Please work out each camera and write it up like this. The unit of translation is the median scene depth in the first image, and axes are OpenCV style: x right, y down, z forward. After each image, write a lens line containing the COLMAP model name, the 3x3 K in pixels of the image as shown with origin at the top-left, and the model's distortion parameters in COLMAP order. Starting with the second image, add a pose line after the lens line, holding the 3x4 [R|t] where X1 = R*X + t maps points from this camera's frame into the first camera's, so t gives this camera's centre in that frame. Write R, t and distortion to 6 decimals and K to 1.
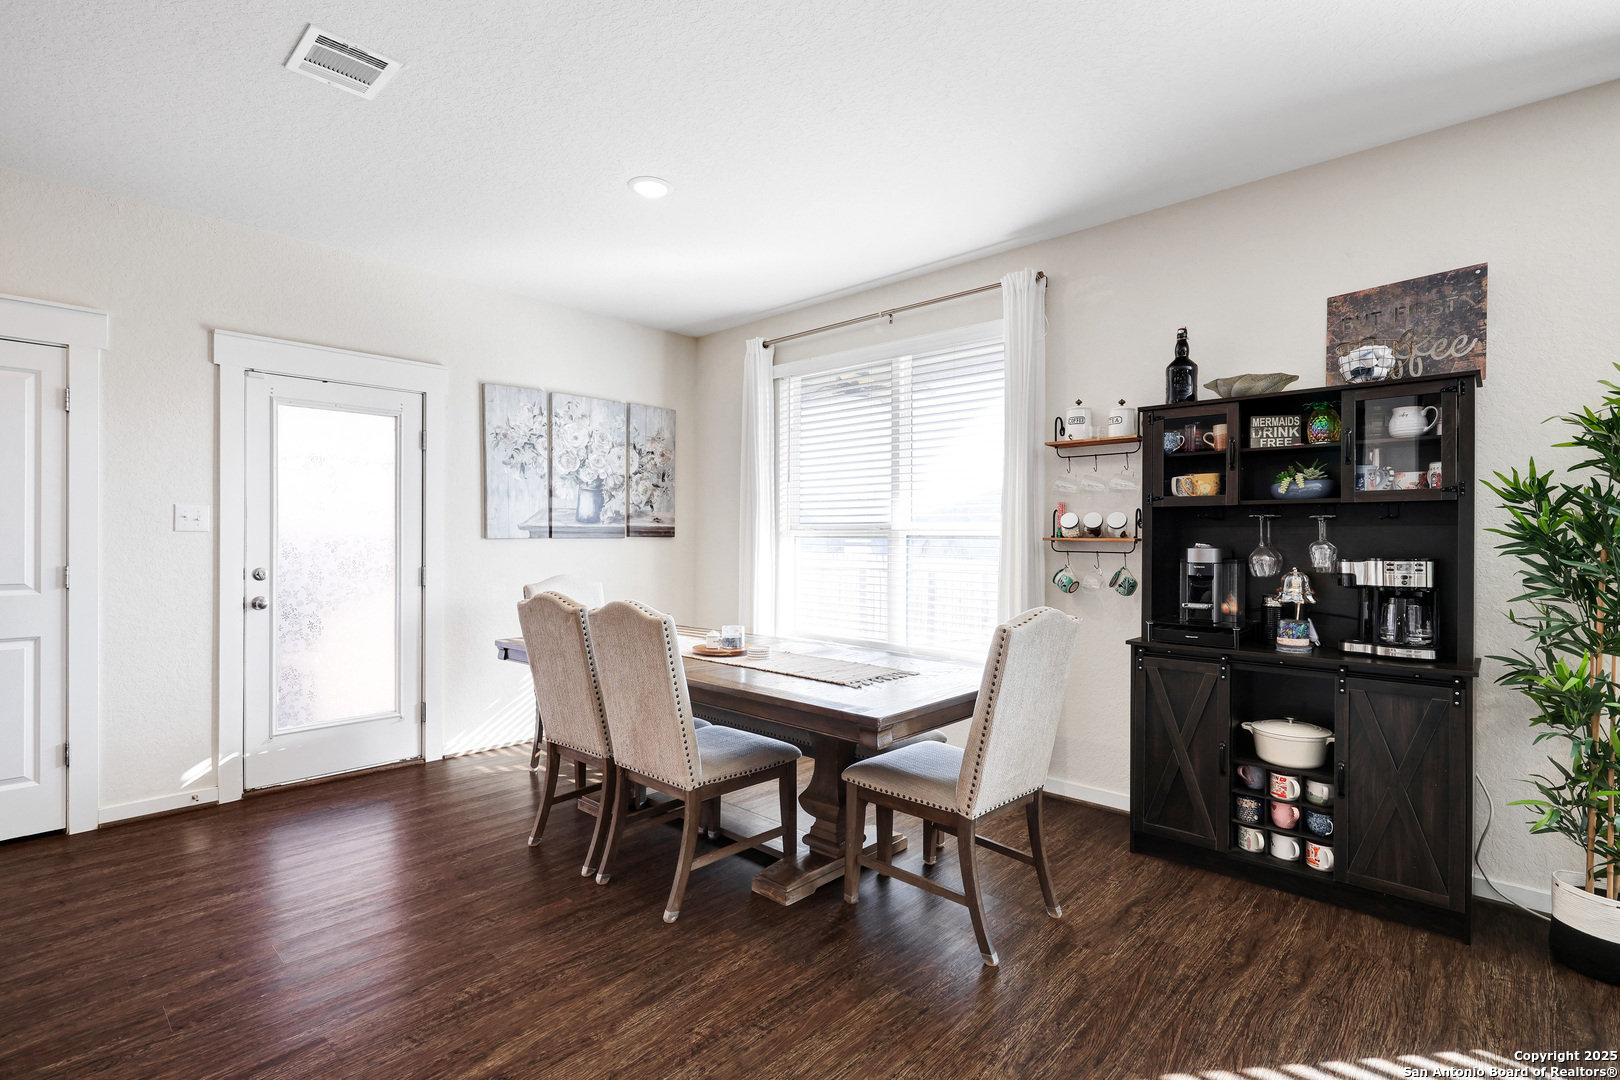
lens RADIAL K [[739.4, 0, 798.5], [0, 739.4, 539.3], [0, 0, 1]] dist [0.003086, -0.001390]
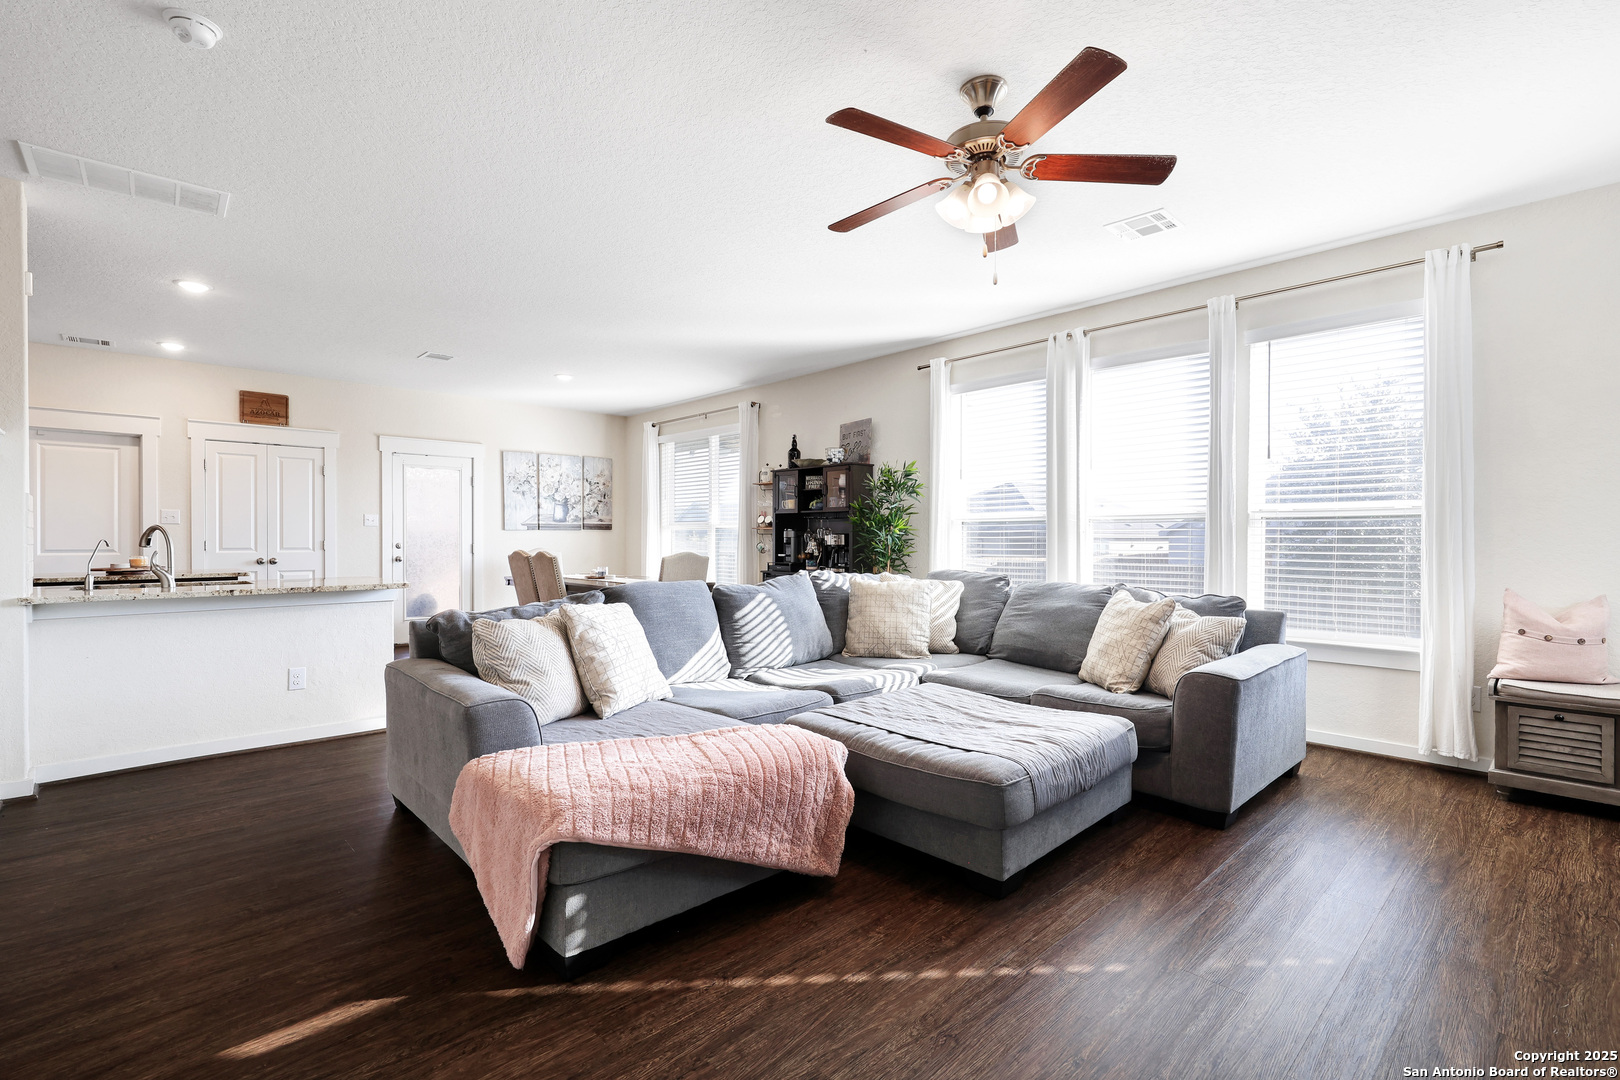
lens RADIAL K [[739.4, 0, 814.6], [0, 739.4, 539.1], [0, 0, 1]] dist [0.003086, -0.001390]
pose [[0.998251, -0.003151, -0.059036, 0.504741], [0.003126, 0.999995, -0.000520, 0.025977], [0.059037, 0.000335, 0.998256, -0.892155]]
